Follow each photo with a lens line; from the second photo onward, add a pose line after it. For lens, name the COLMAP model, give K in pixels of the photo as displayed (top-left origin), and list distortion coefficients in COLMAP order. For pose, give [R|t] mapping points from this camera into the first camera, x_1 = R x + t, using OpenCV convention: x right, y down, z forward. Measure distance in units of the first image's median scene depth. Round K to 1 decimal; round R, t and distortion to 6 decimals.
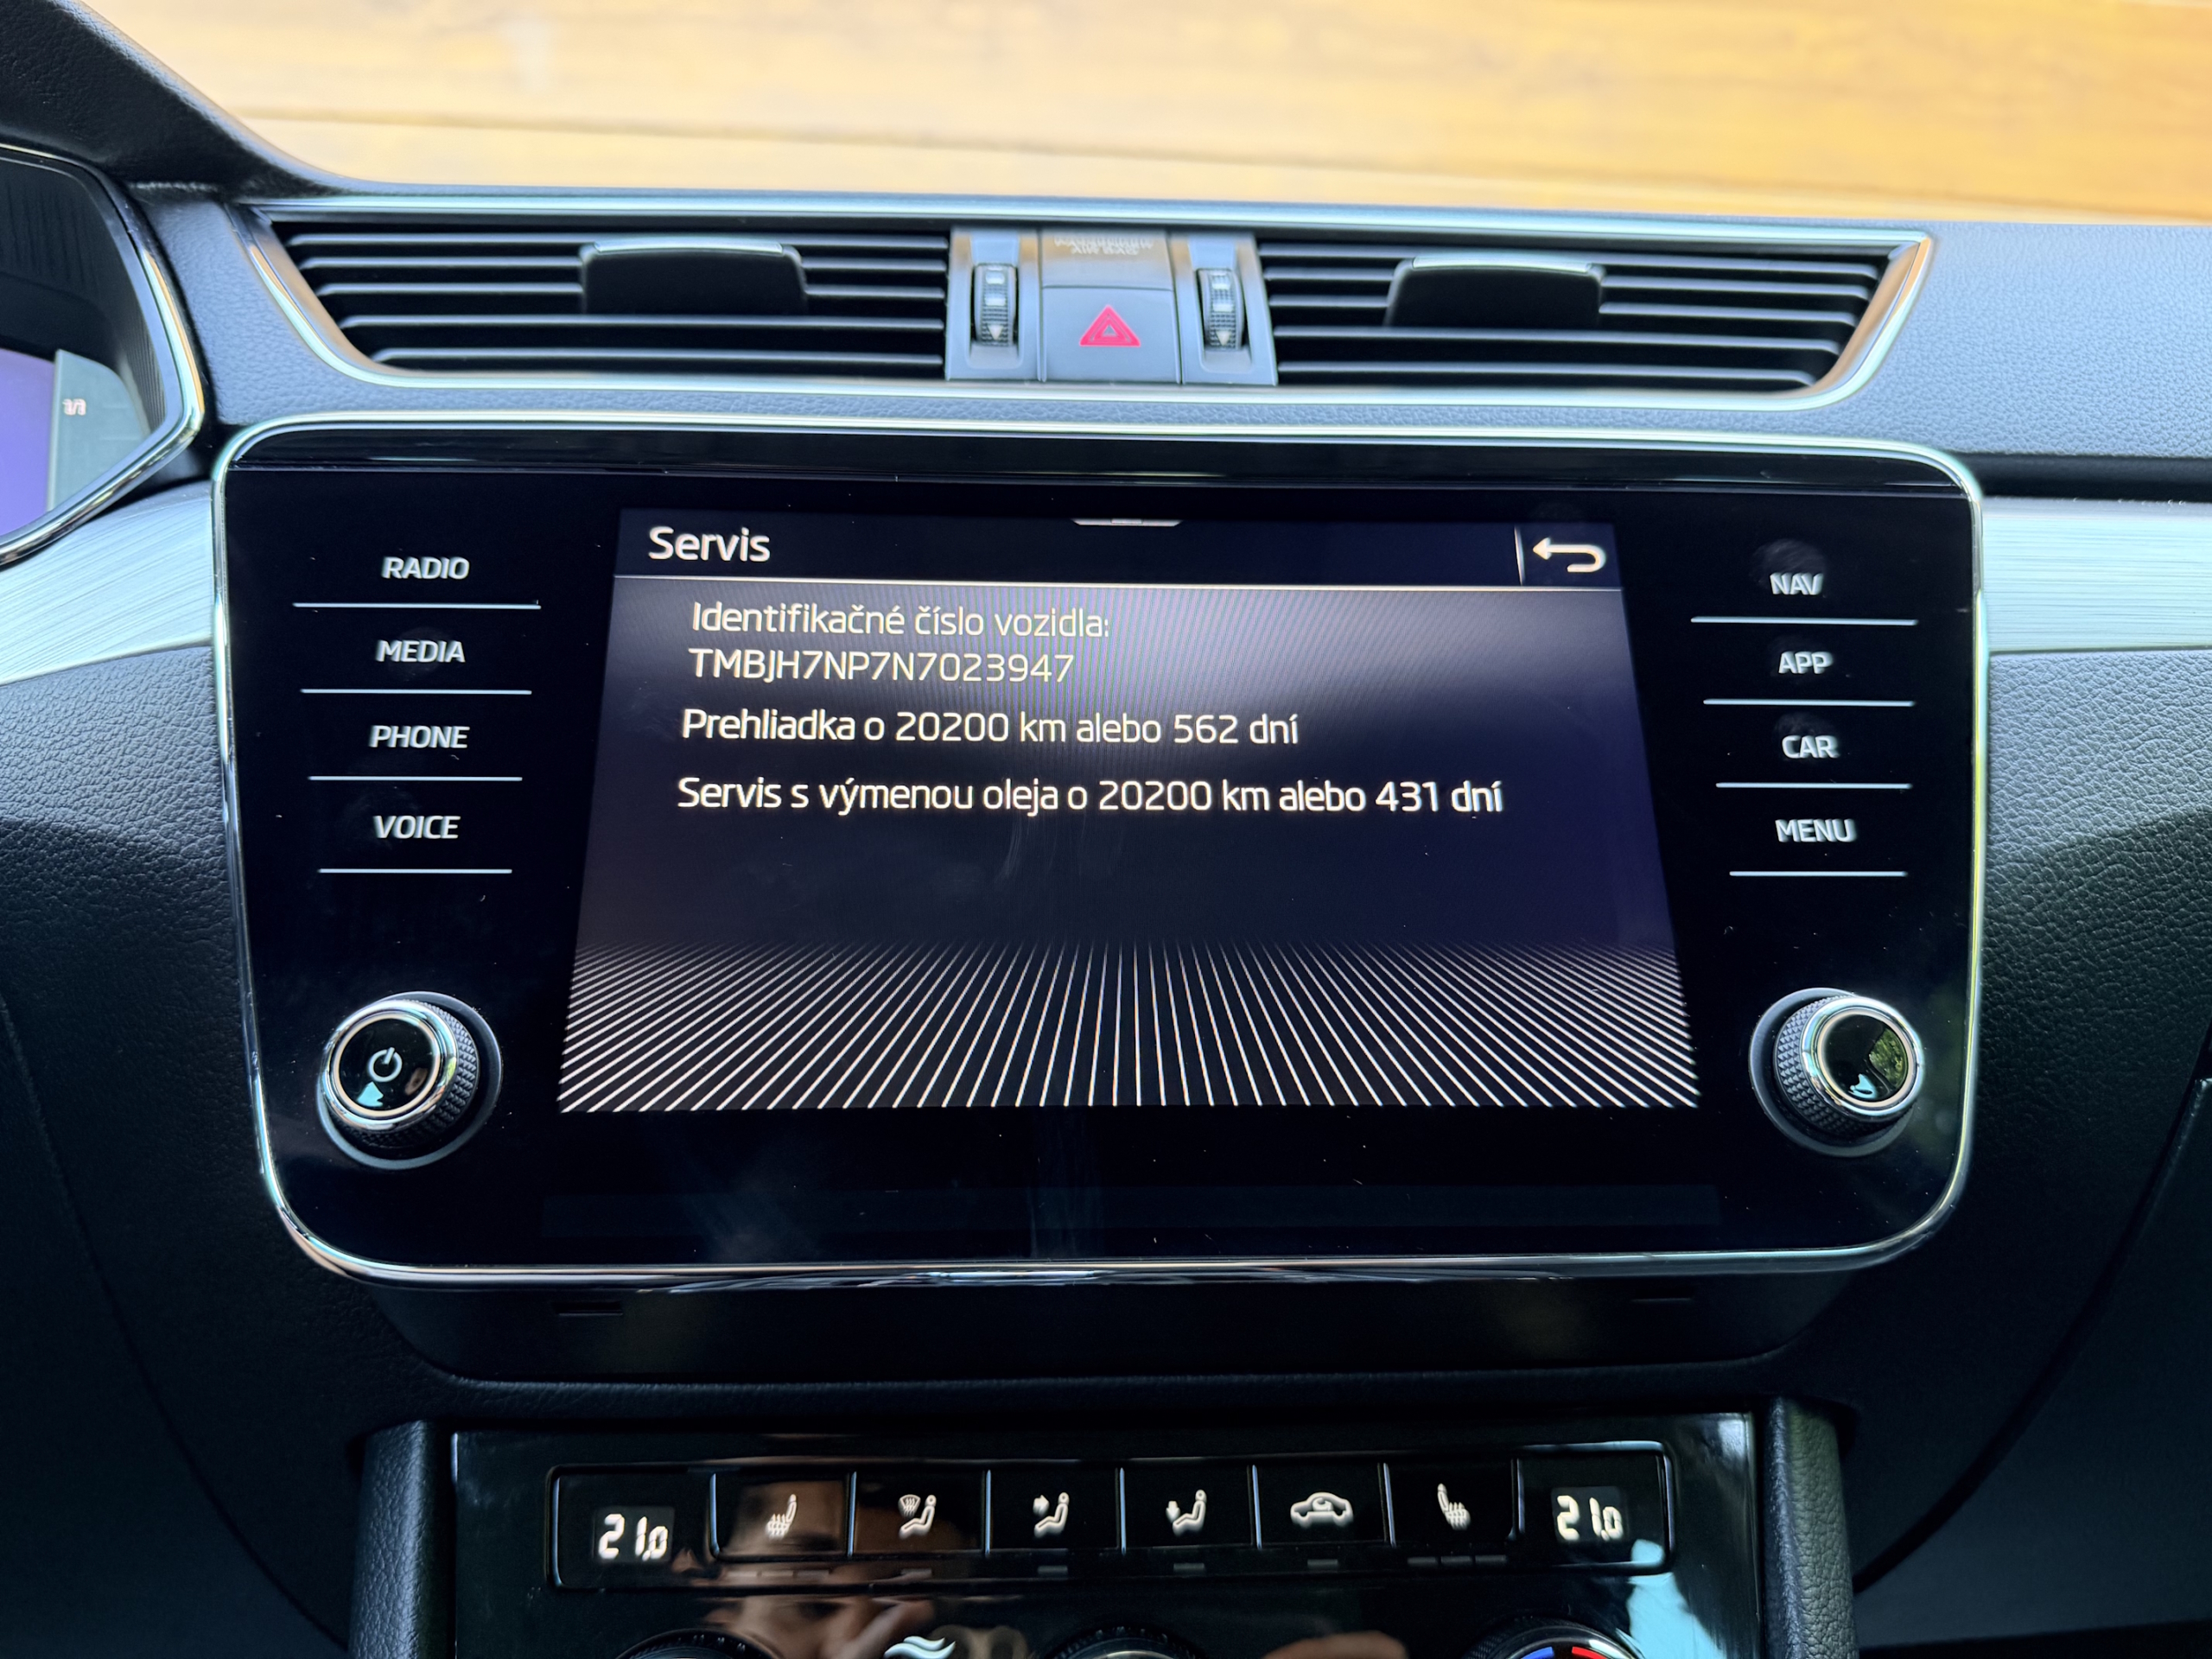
lens RADIAL K [[1637.0, 0, 1103.7], [0, 1637.0, 830.5], [0, 0, 1]] dist [-0.045884, 0.009970]
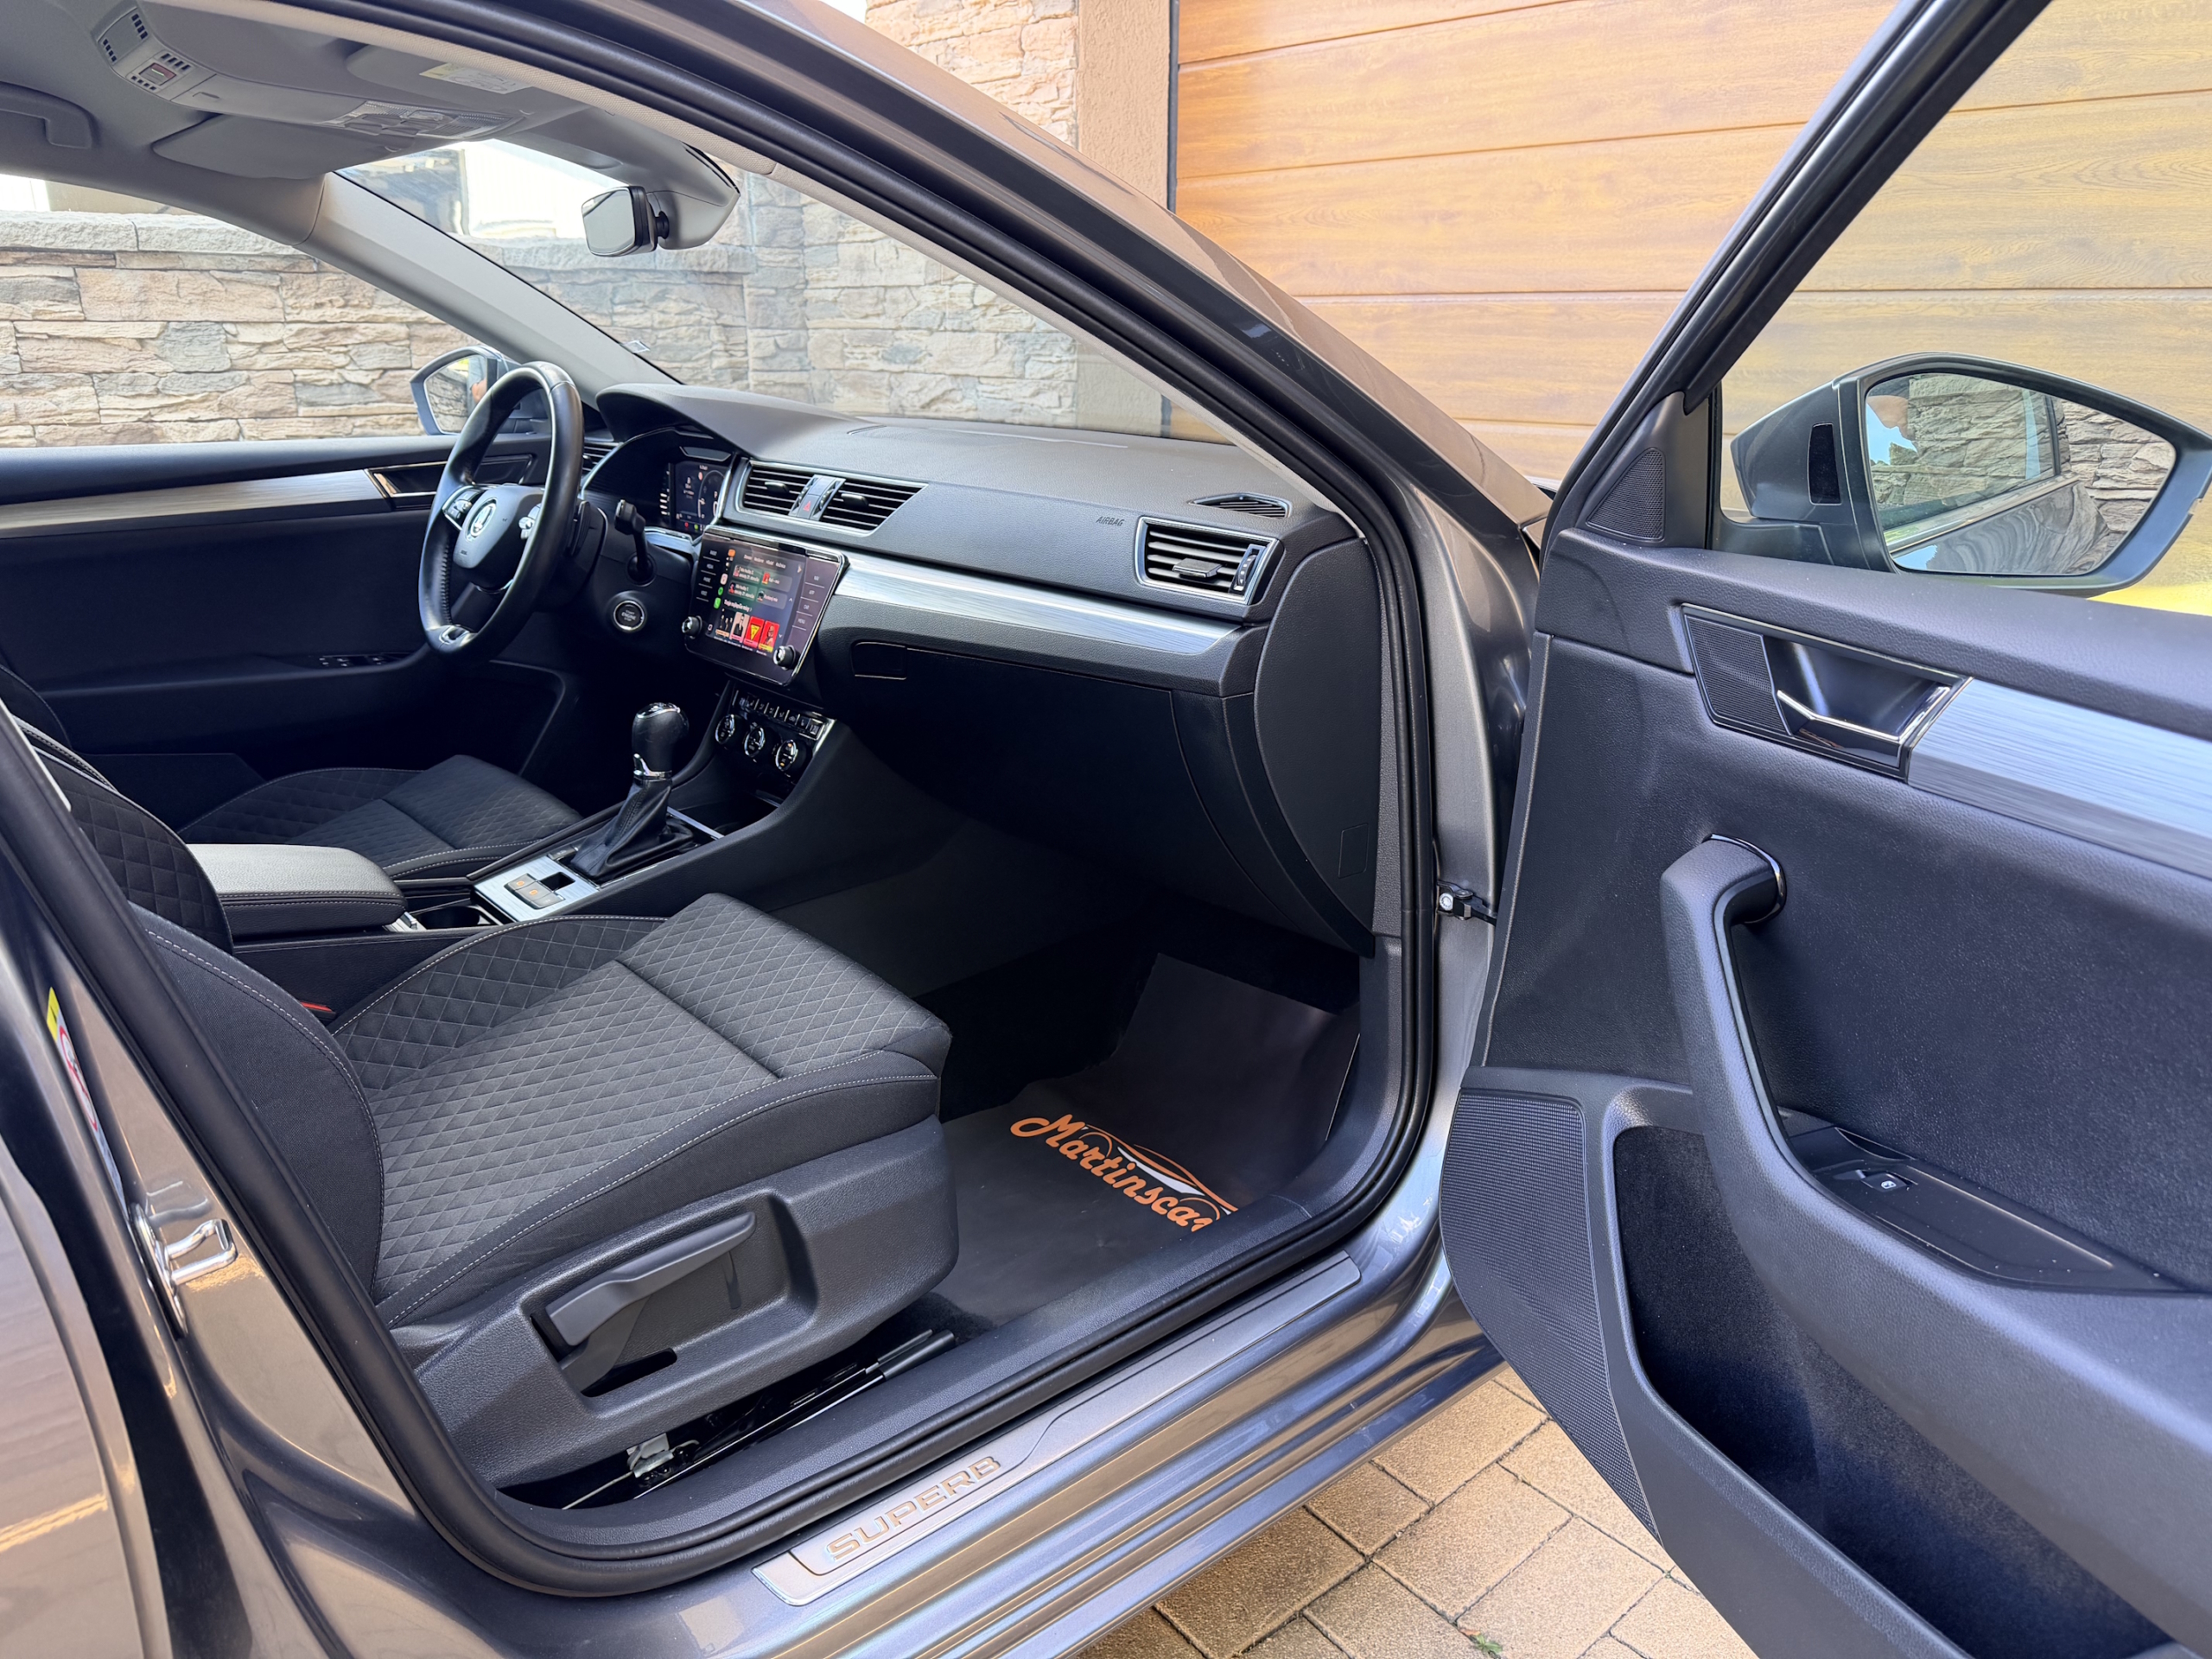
lens RADIAL K [[1542.5, 0, 1100.7], [0, 1542.5, 830.5], [0, 0, 1]] dist [0.053144, -0.078697]
pose [[0.577433, 0.243502, -0.779281, 5.613895], [-0.010695, 0.956662, 0.291003, -0.915325], [0.816368, -0.159700, 0.555012, -1.394922]]
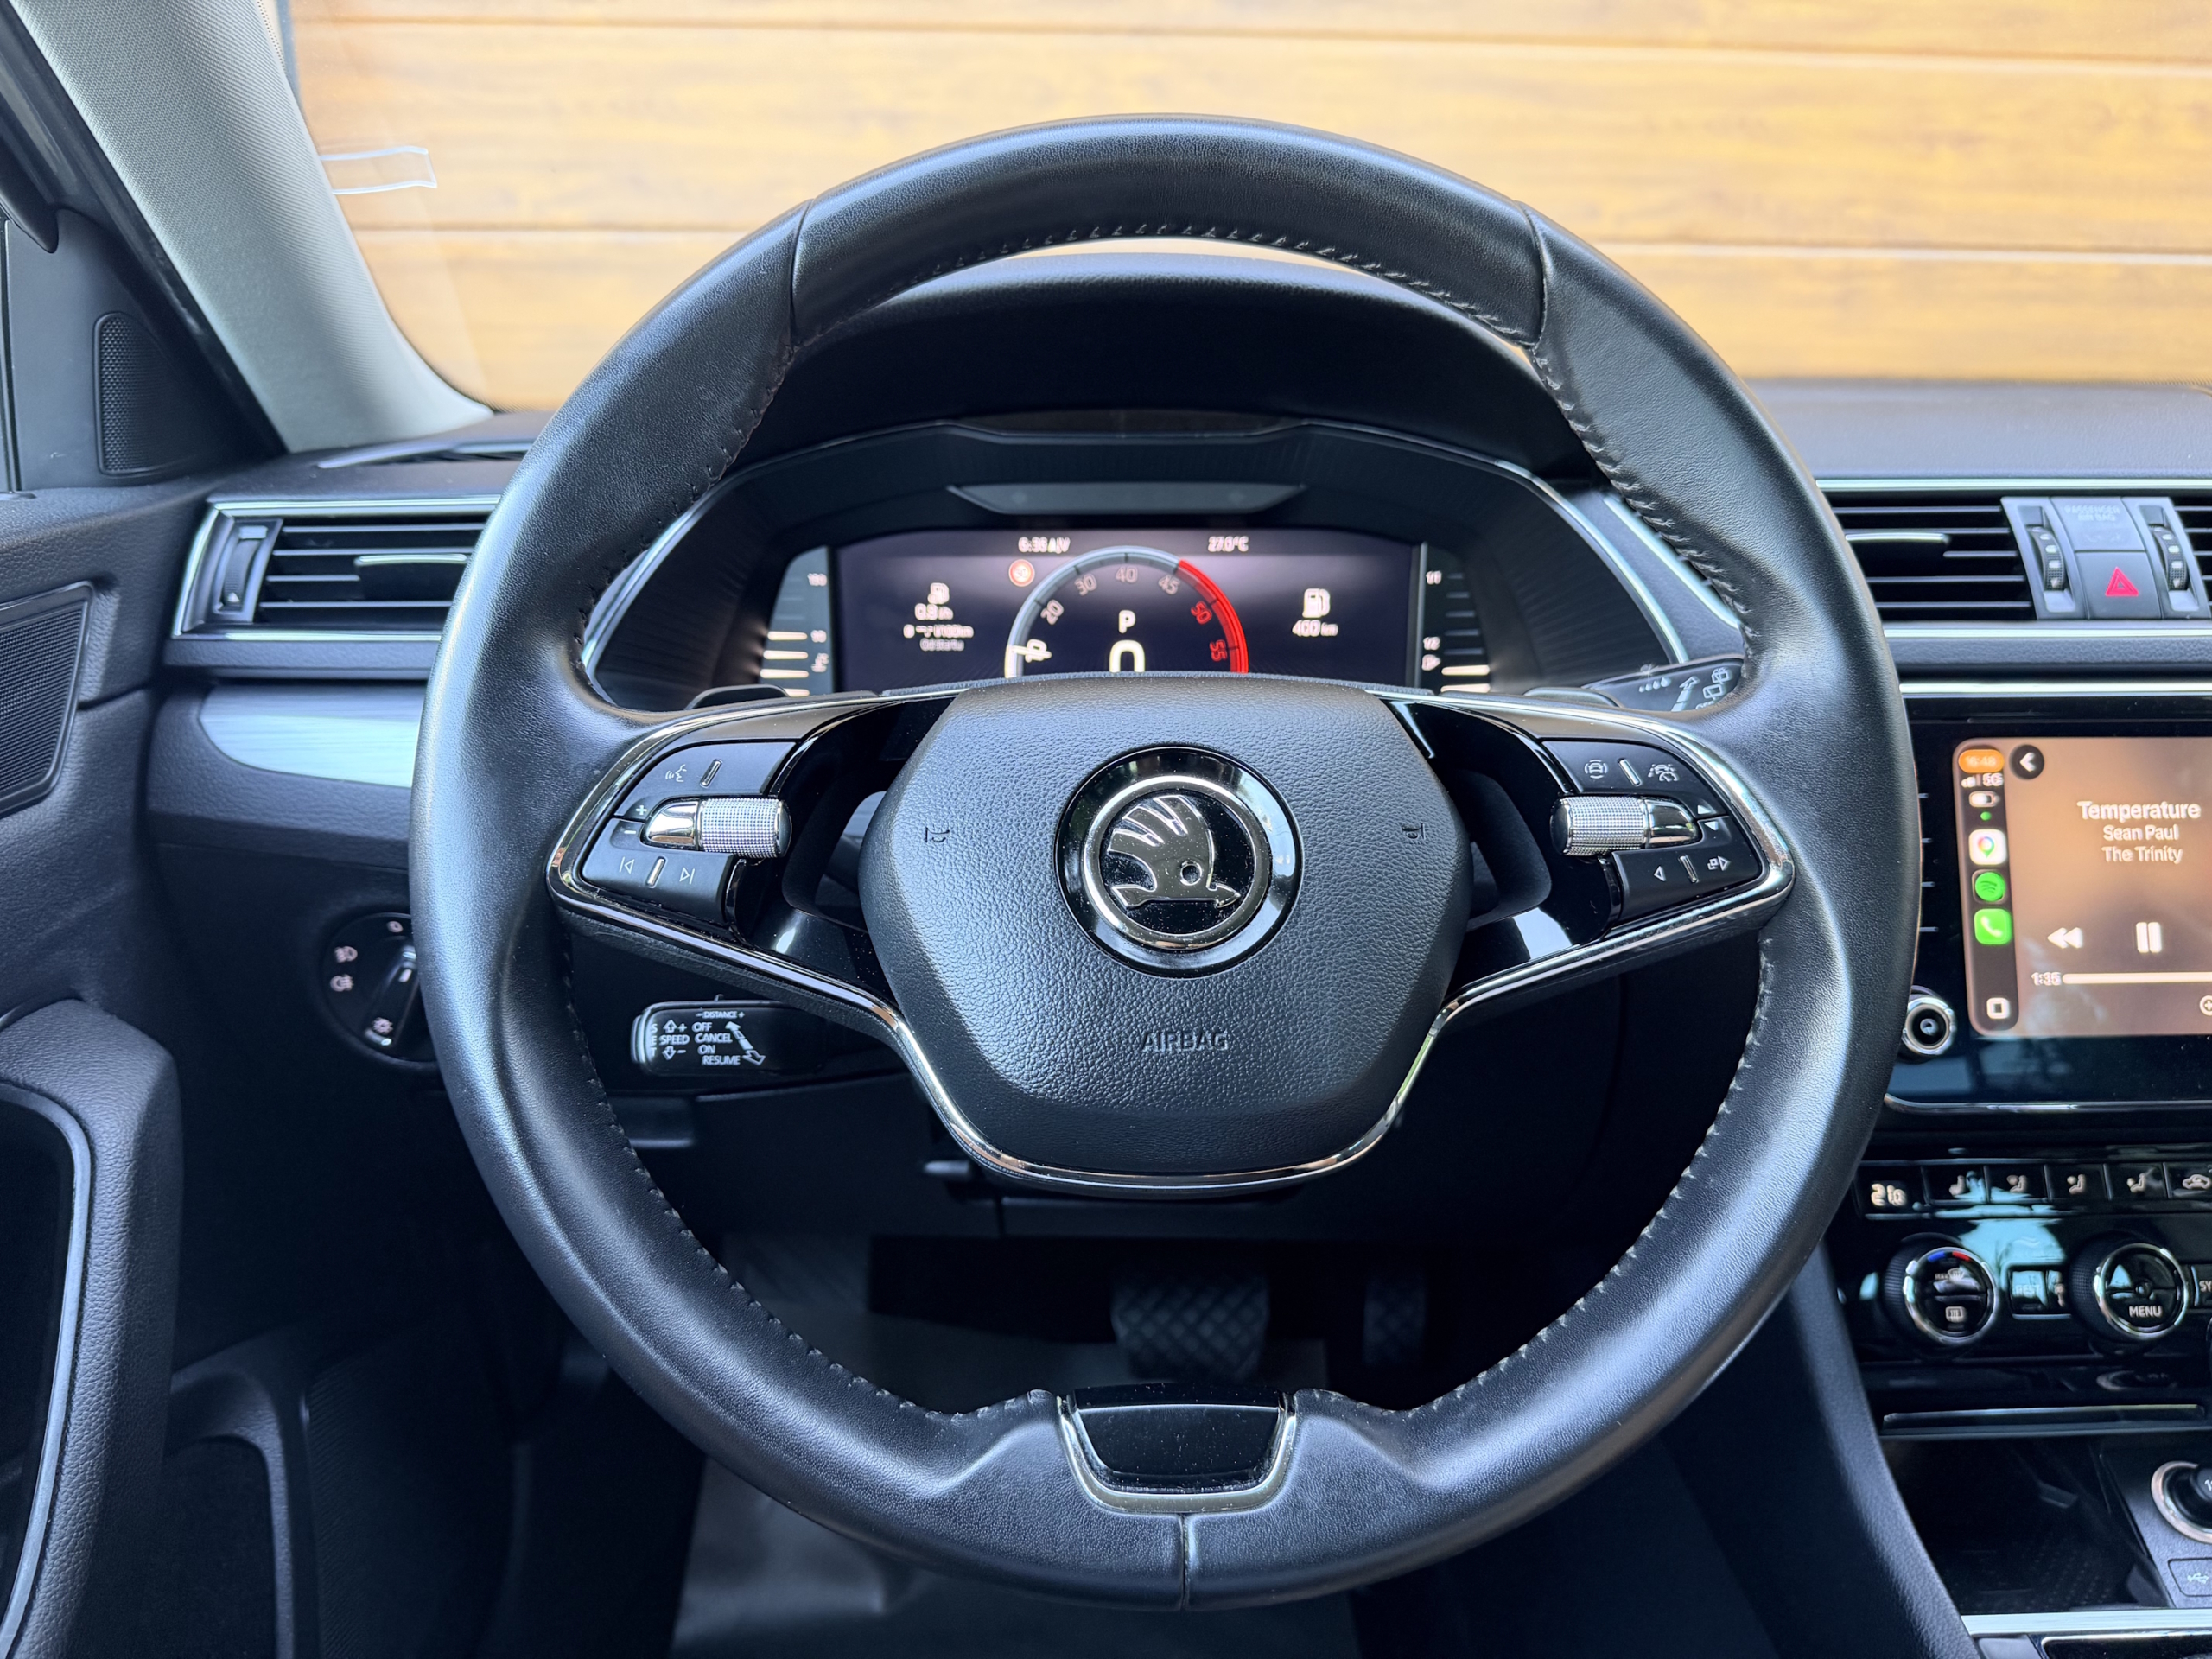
lens RADIAL K [[1585.4, 0, 1104.8], [0, 1585.4, 829.6], [0, 0, 1]] dist [0.074112, -0.119138]
pose [[0.999509, -0.001383, -0.031292, -1.278839], [0.009589, 0.964571, 0.263648, -0.622518], [0.029819, -0.263819, 0.964111, -0.996602]]
